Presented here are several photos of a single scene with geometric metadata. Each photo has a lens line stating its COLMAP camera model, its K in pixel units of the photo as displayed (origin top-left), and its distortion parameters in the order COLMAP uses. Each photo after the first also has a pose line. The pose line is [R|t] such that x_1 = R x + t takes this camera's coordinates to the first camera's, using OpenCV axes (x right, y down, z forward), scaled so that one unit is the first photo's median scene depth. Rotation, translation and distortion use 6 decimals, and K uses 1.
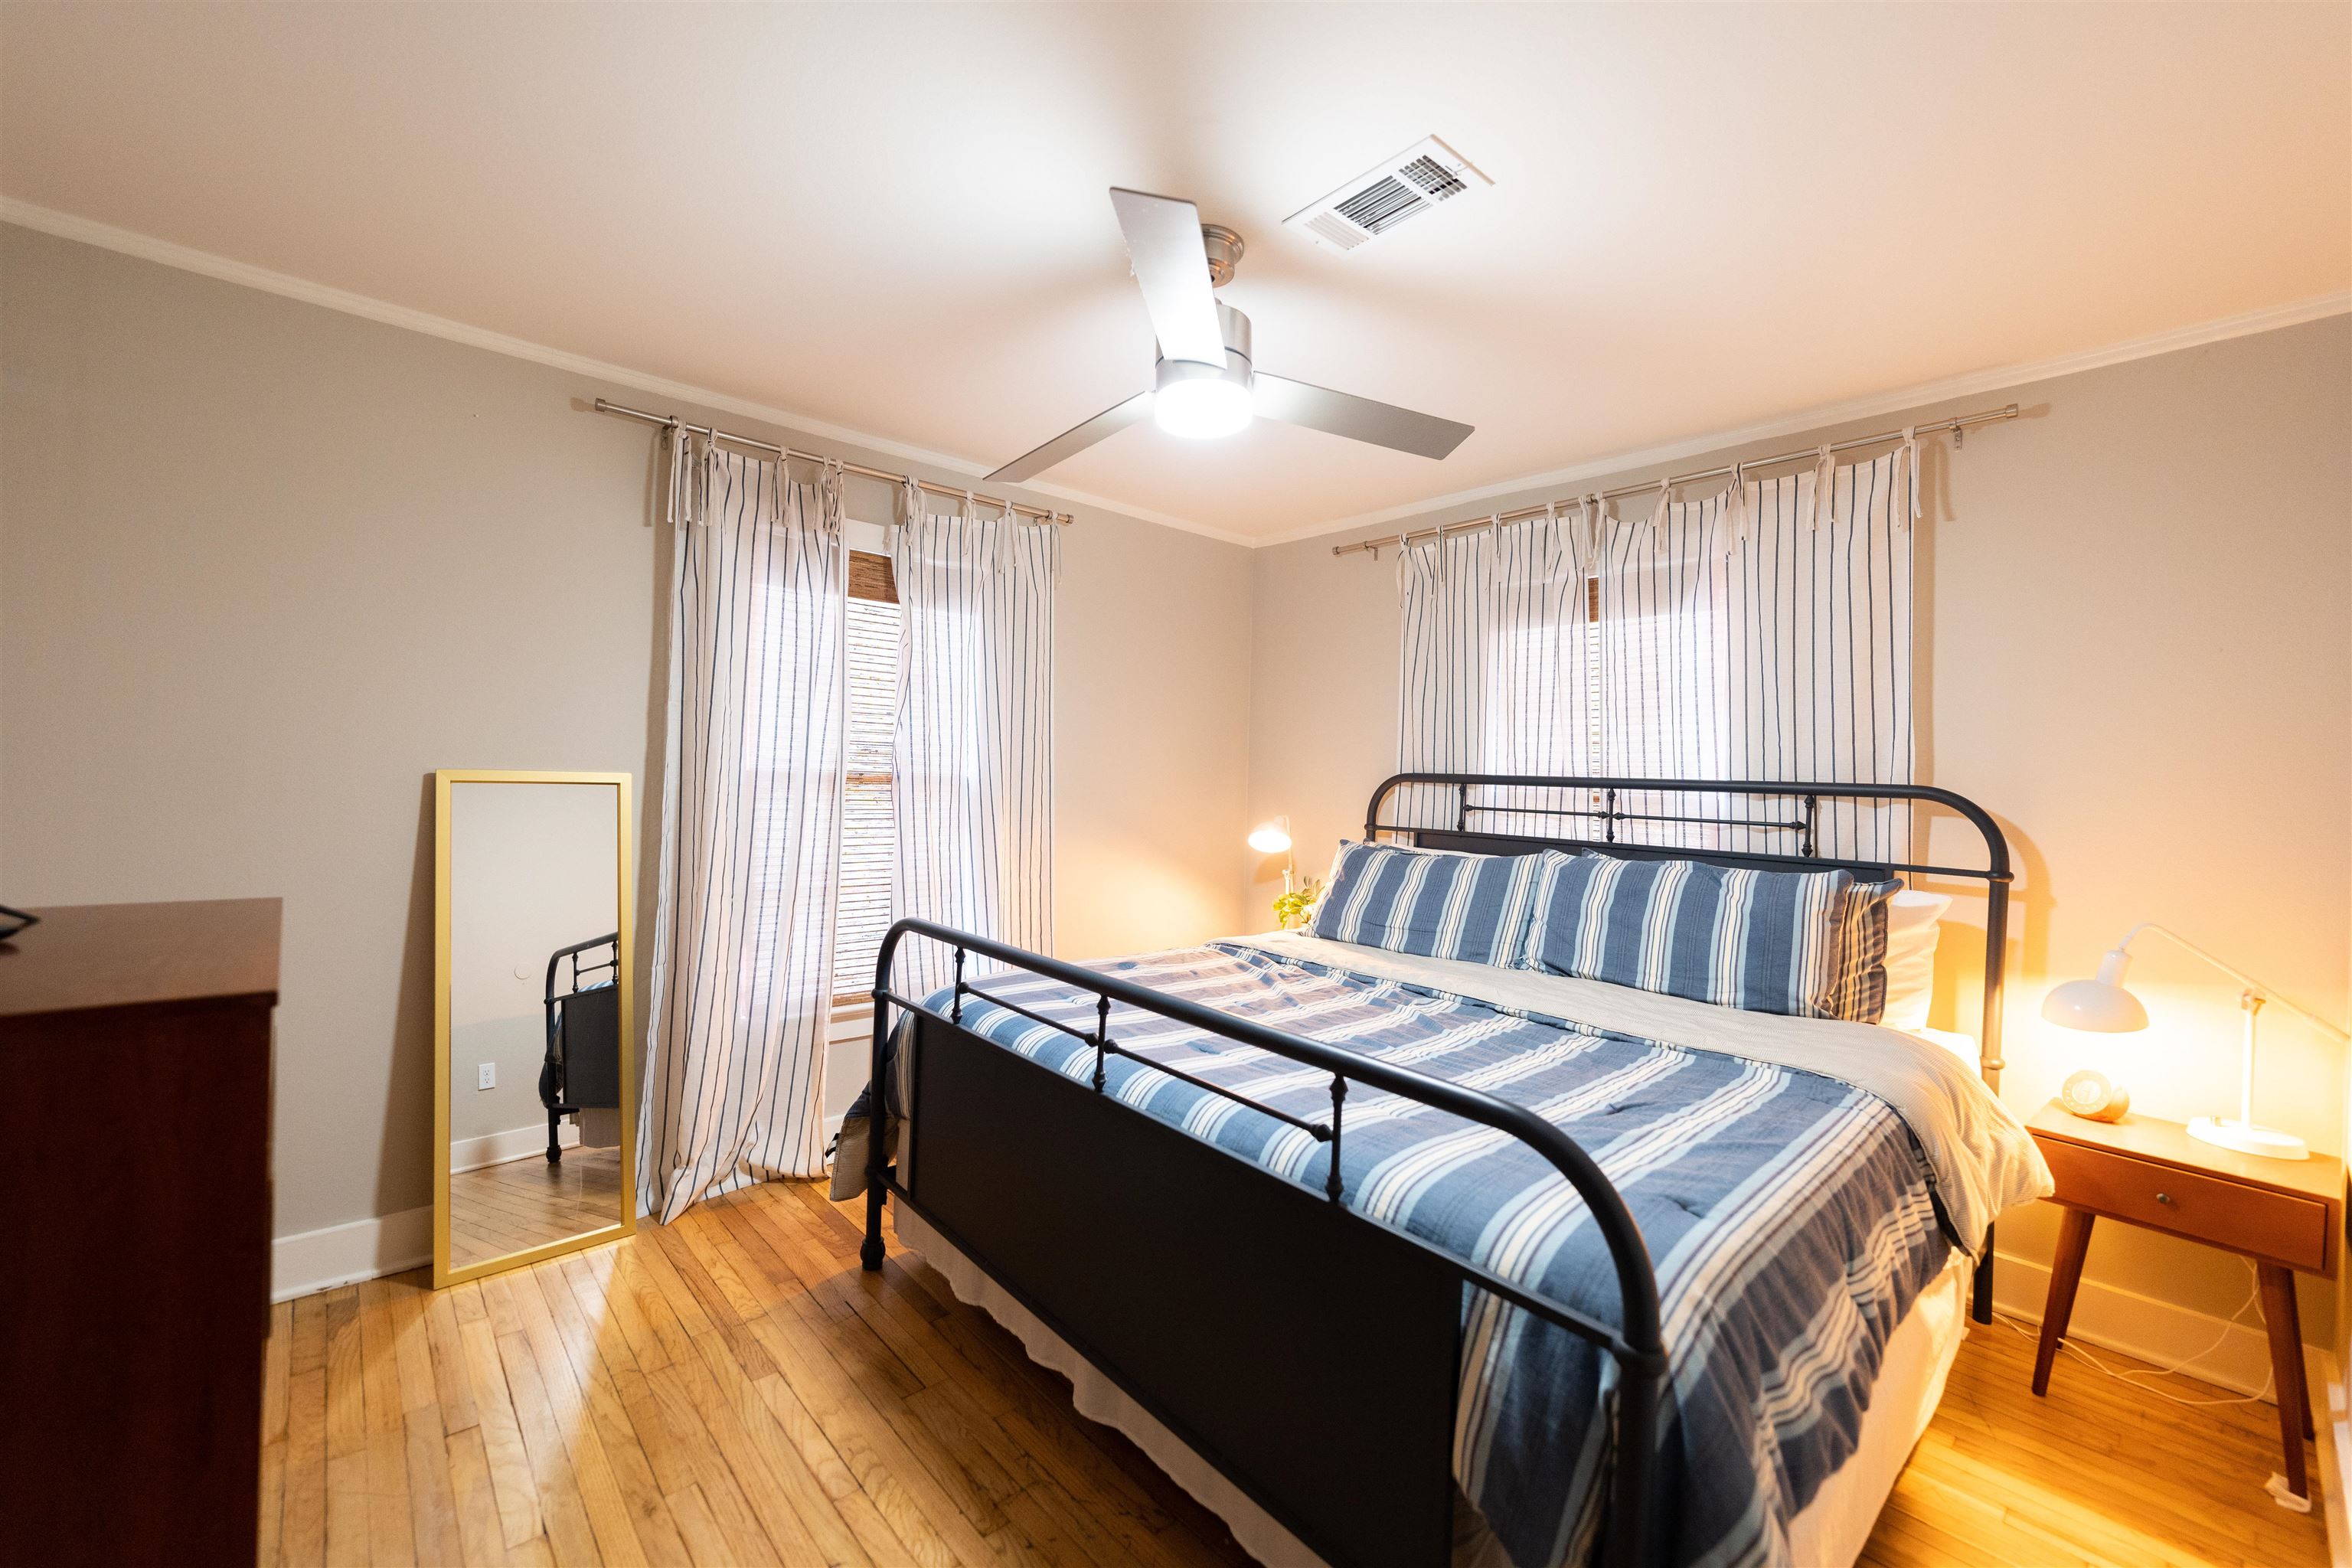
lens RADIAL K [[943.4, 0, 1189.6], [0, 943.4, 786.4], [0, 0, 1]] dist [0.001822, -0.002224]
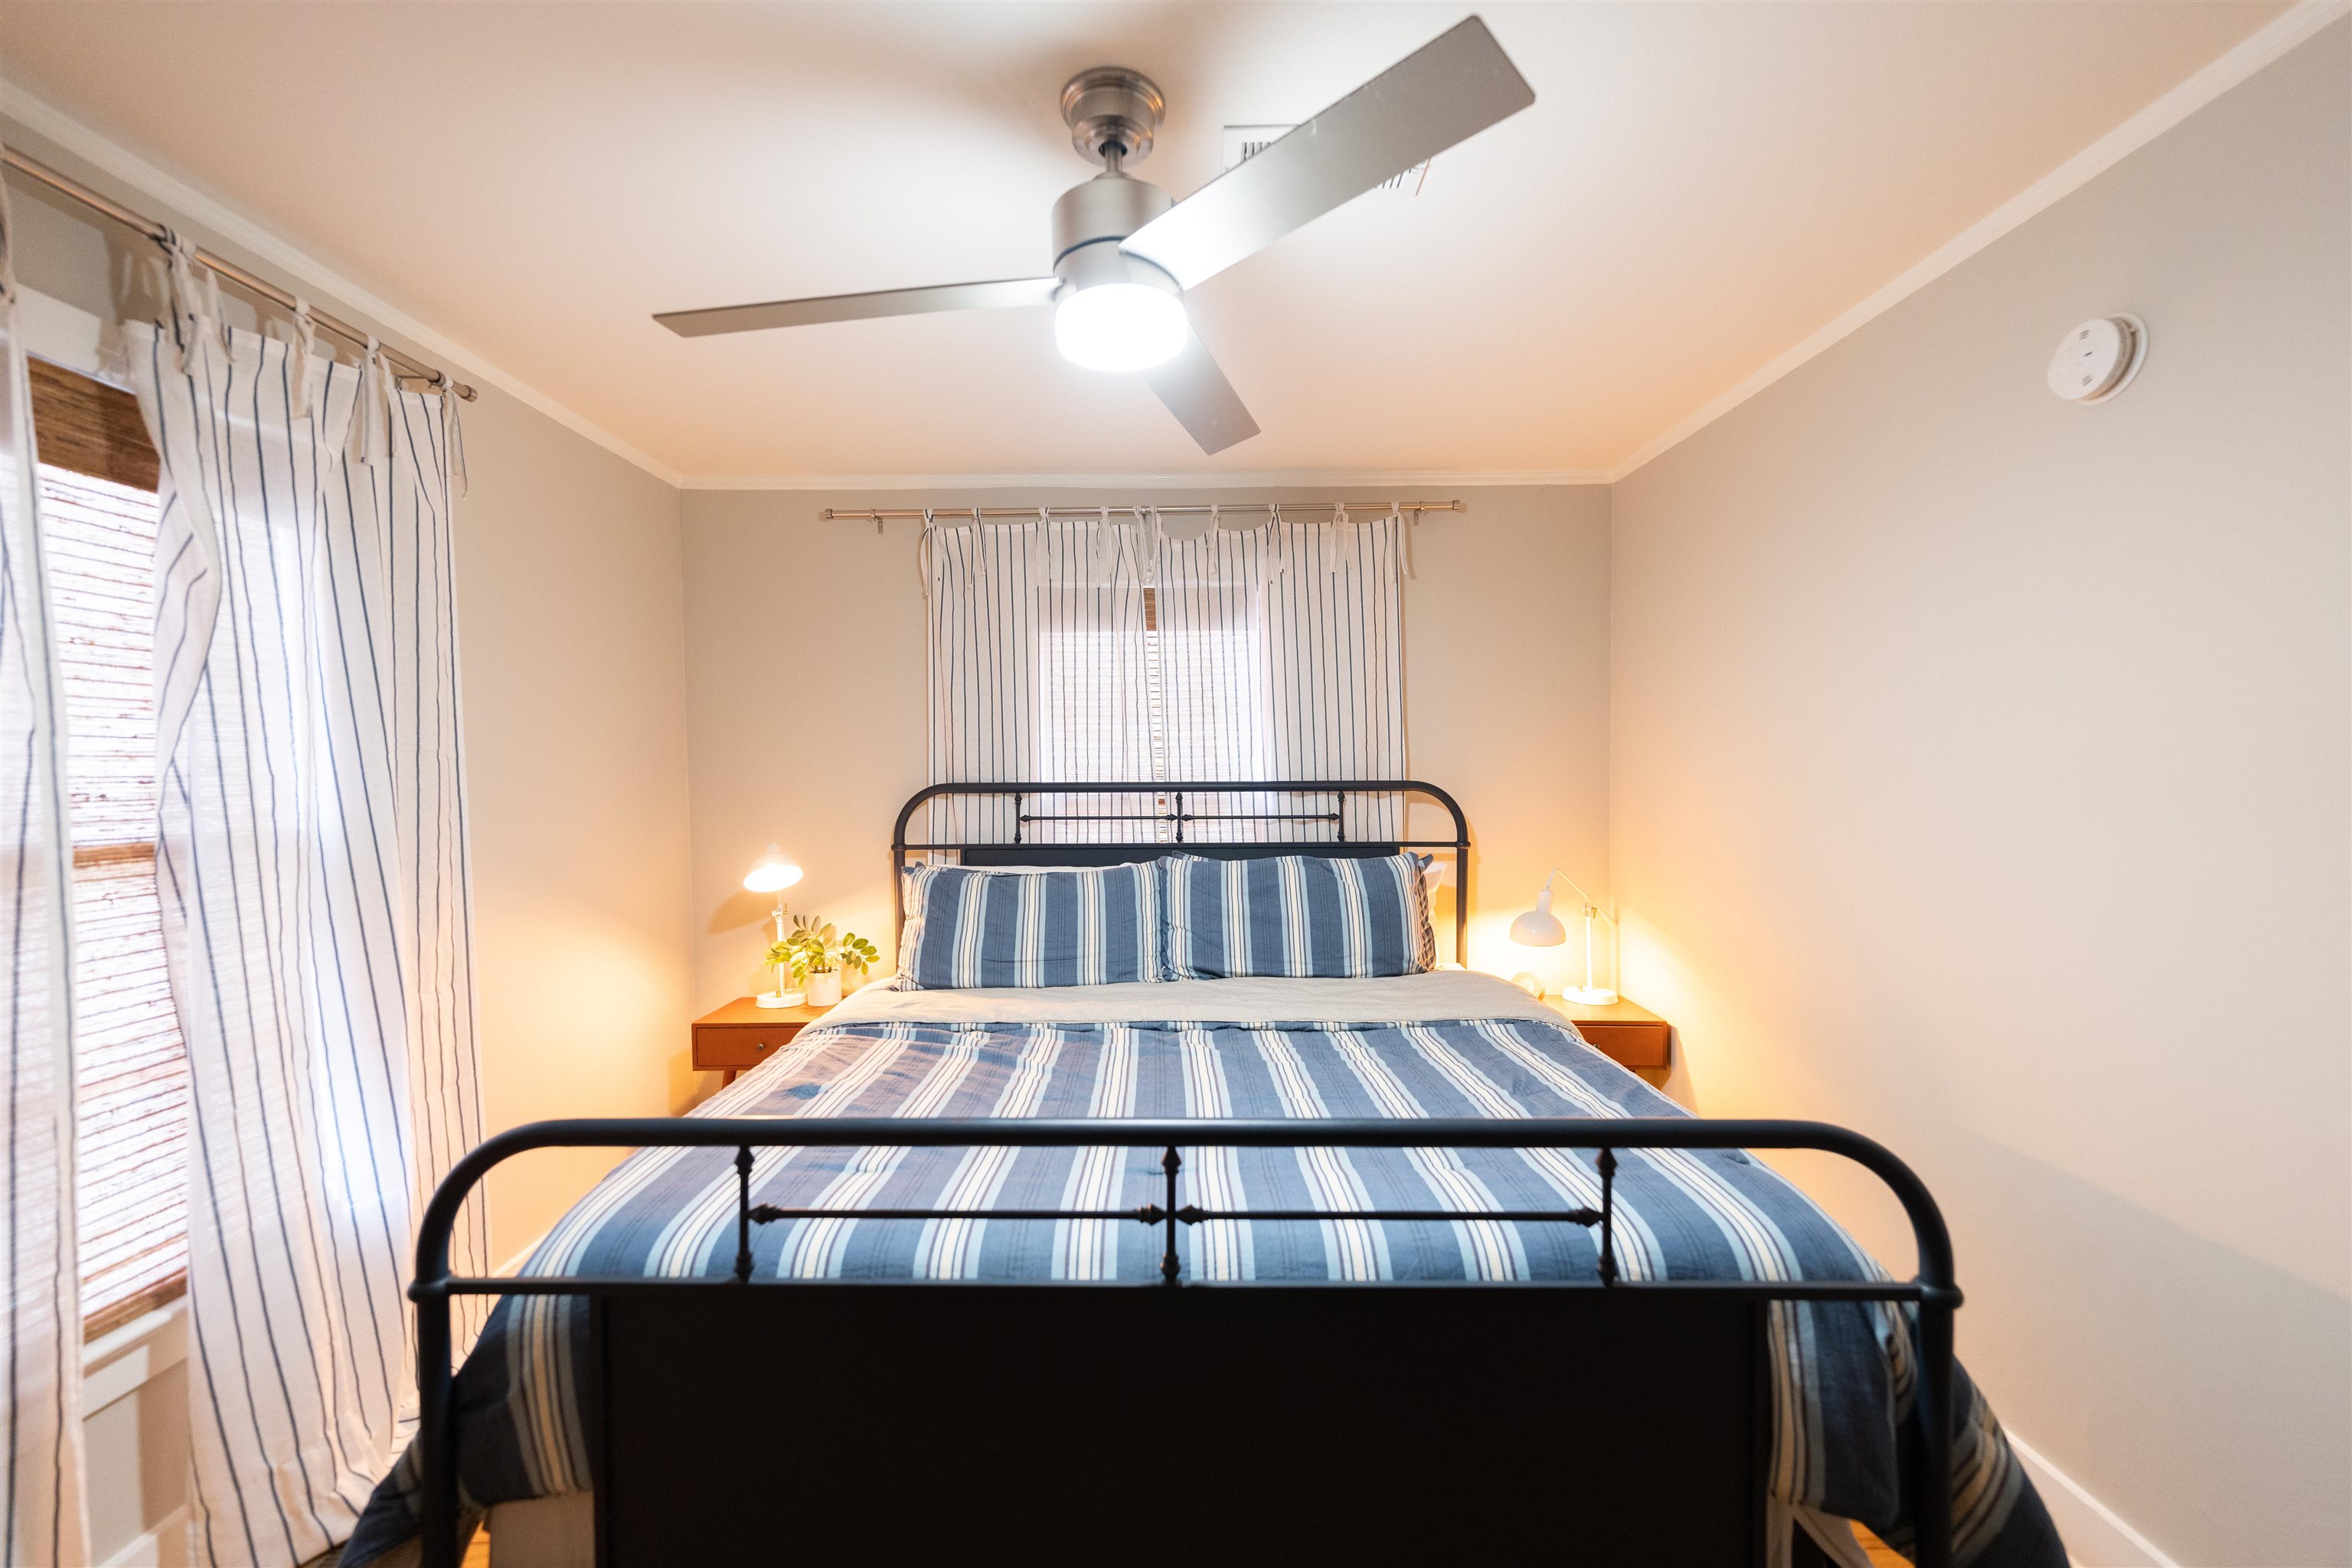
lens RADIAL K [[943.4, 0, 1175.2], [0, 943.4, 793.2], [0, 0, 1]] dist [0.001822, -0.002224]
pose [[0.669819, -0.055109, 0.740476, -0.346045], [0.037253, 0.998480, 0.040613, -0.040608], [-0.741589, 0.000382, 0.670854, 0.304996]]
